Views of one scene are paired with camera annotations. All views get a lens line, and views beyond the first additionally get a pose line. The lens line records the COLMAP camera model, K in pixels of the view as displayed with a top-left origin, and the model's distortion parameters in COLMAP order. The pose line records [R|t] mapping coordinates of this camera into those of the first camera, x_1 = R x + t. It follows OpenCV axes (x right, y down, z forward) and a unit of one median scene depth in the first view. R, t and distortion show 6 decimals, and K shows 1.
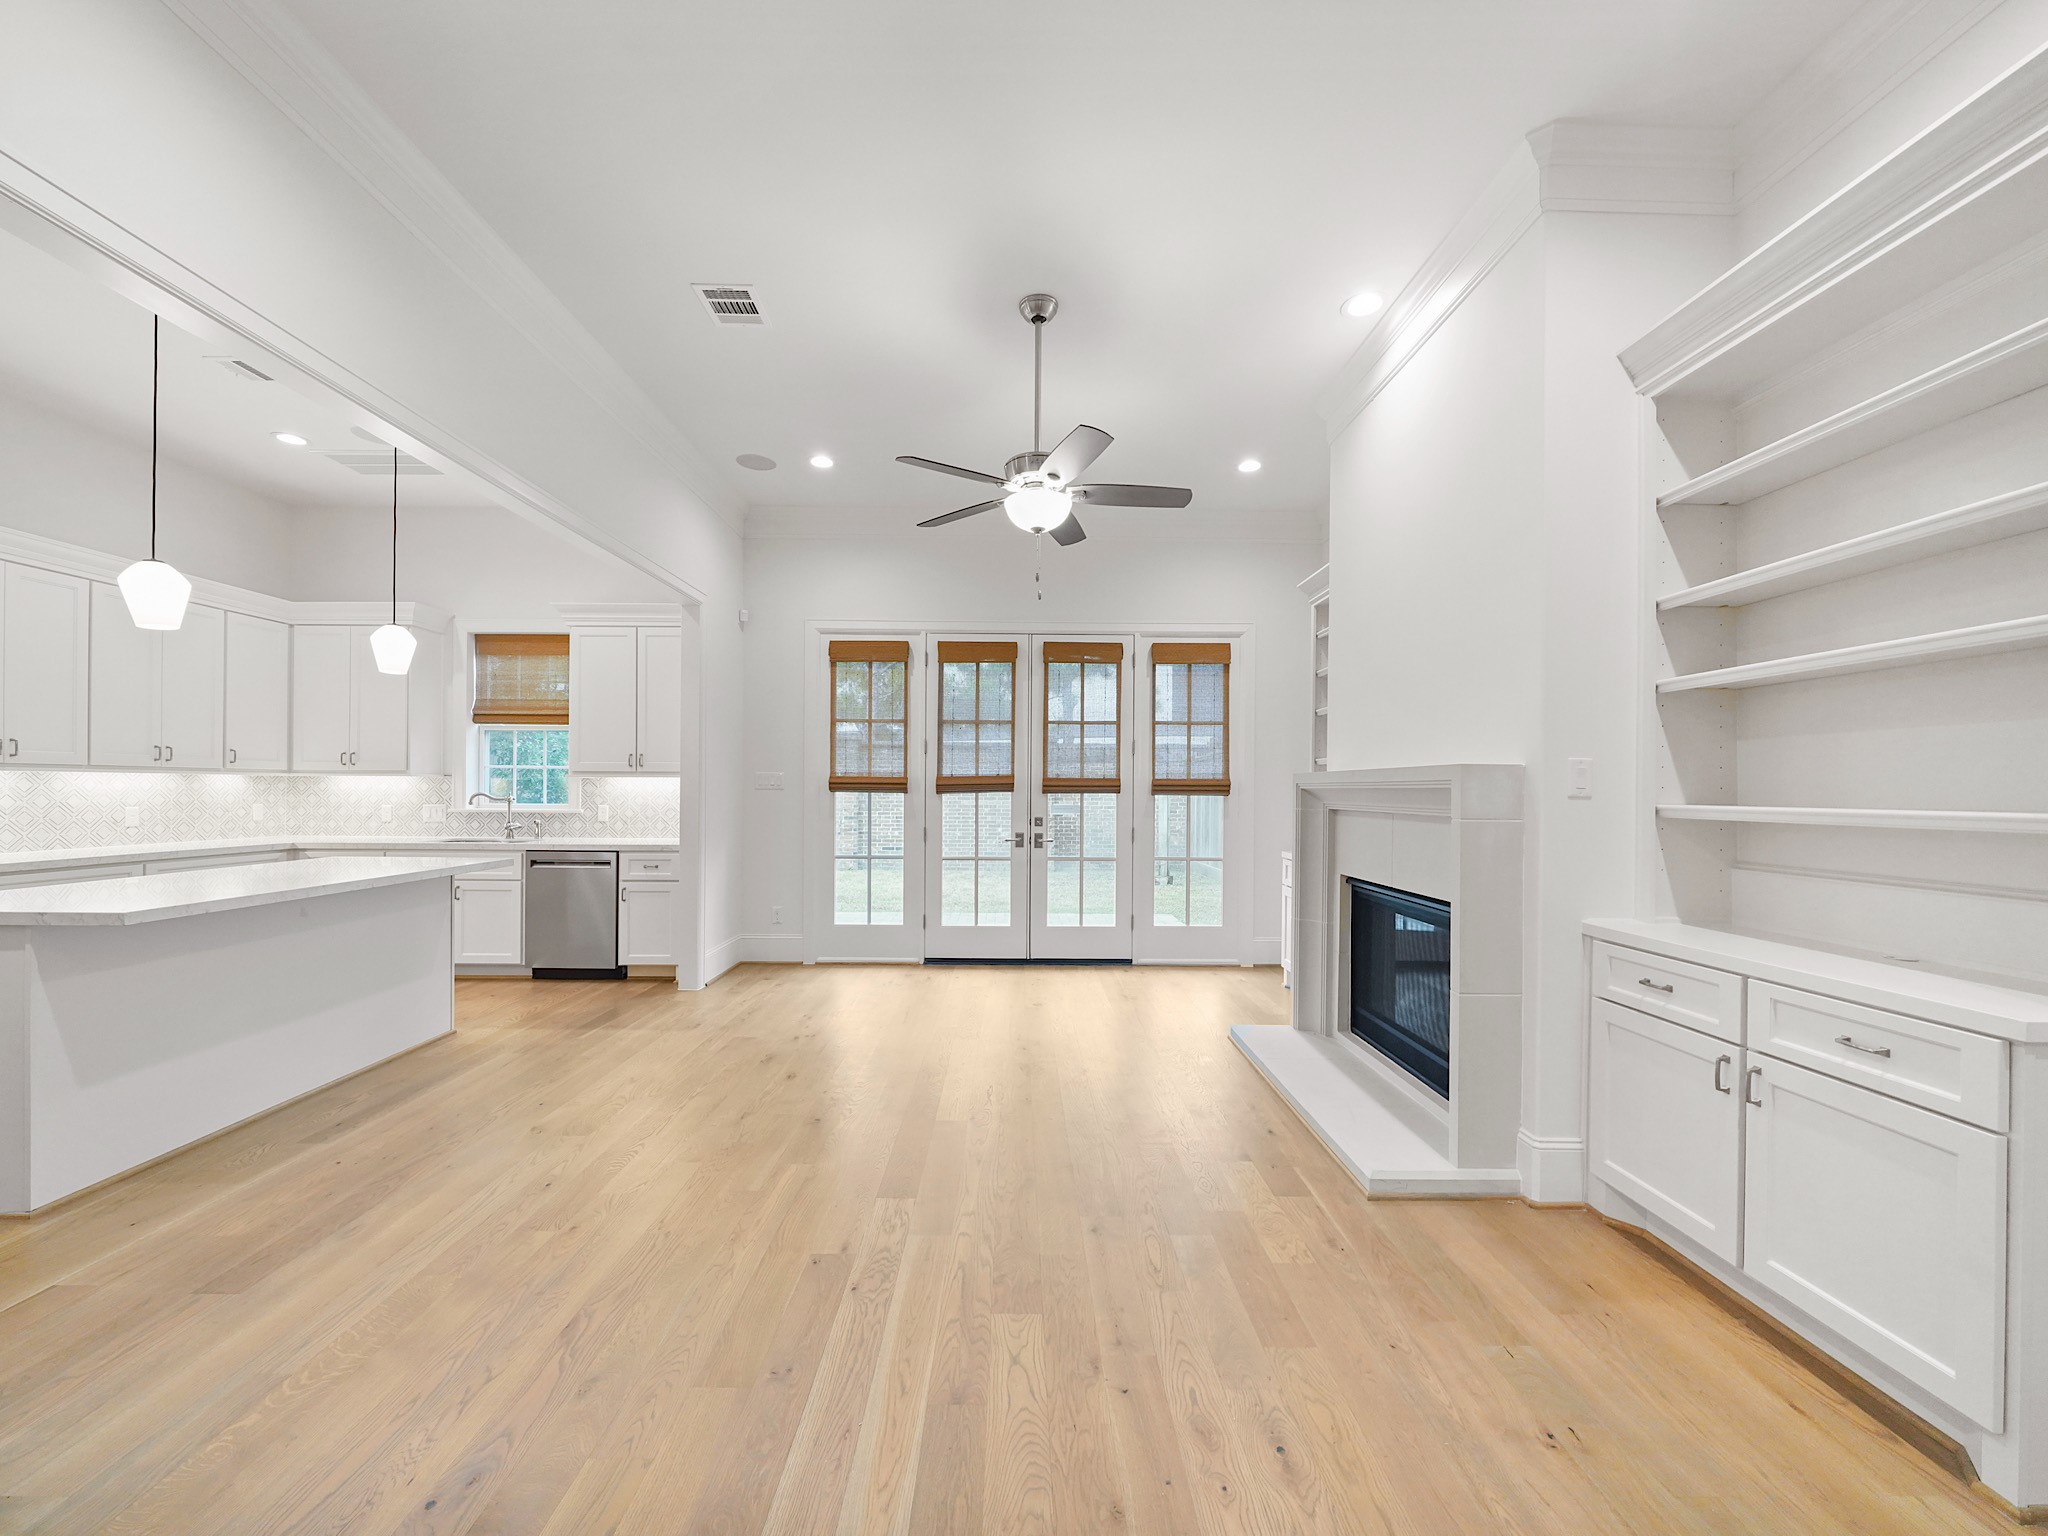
lens RADIAL K [[790.2, 0, 1020.4], [0, 790.2, 789.3], [0, 0, 1]] dist [-0.004582, -0.000721]
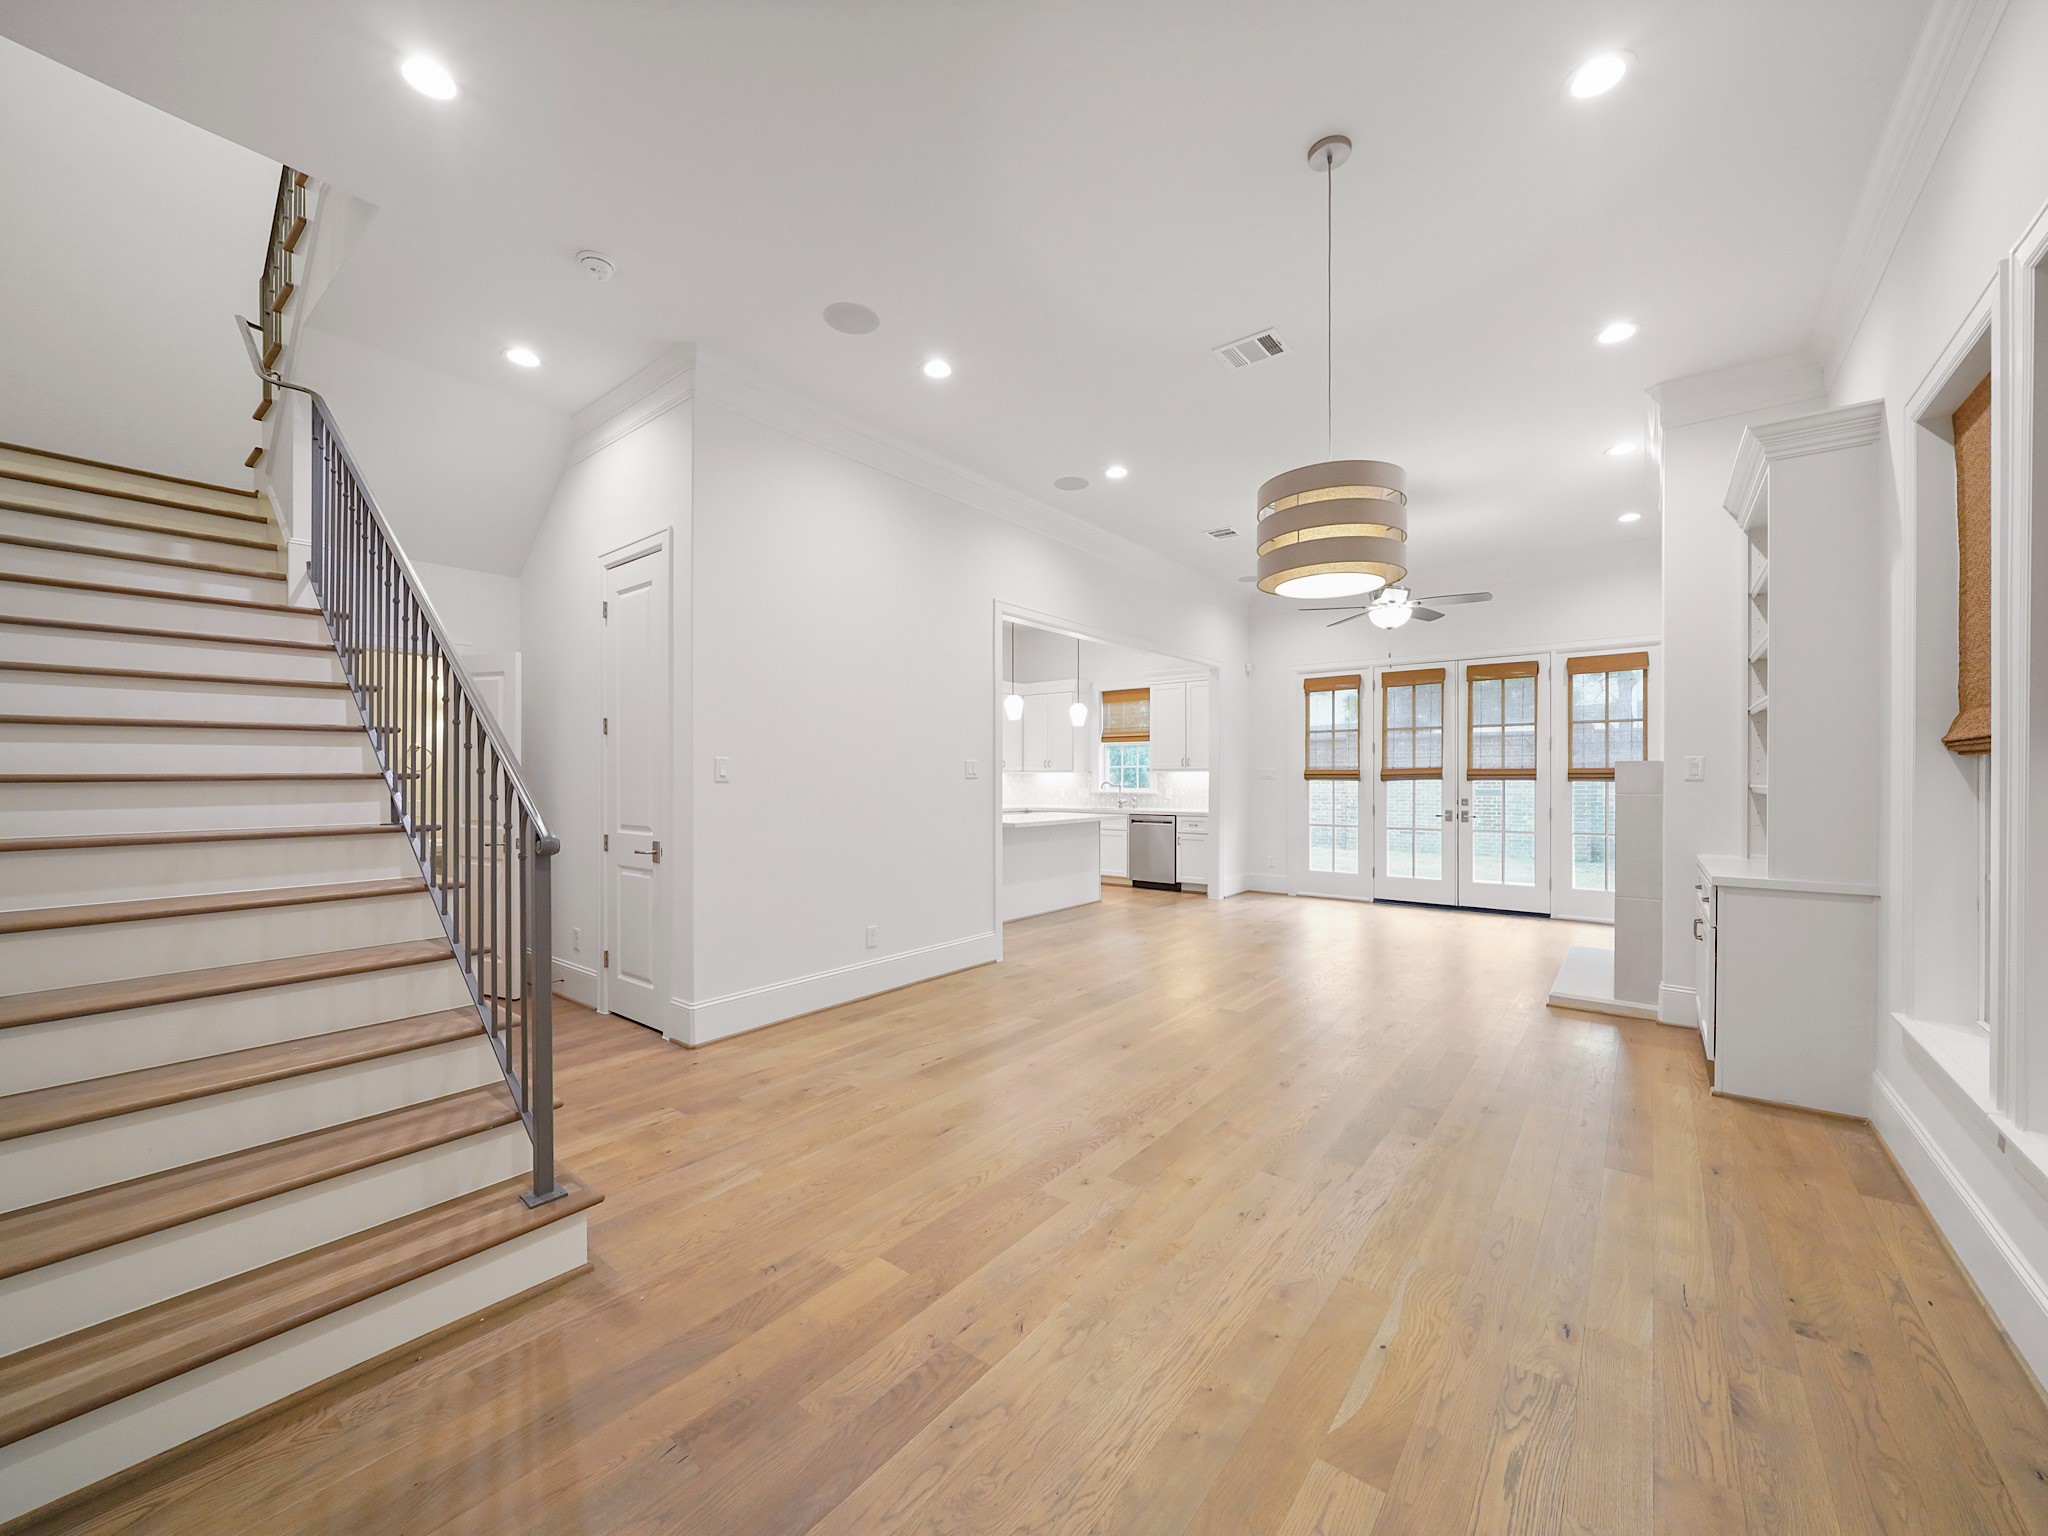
lens RADIAL K [[796.4, 0, 1023.0], [0, 796.4, 779.5], [0, 0, 1]] dist [-0.001655, -0.000333]
pose [[0.780721, -0.005527, -0.624855, 0.283807], [0.005361, 0.999983, -0.002147, 0.002242], [0.624857, -0.001674, 0.780738, -0.507440]]
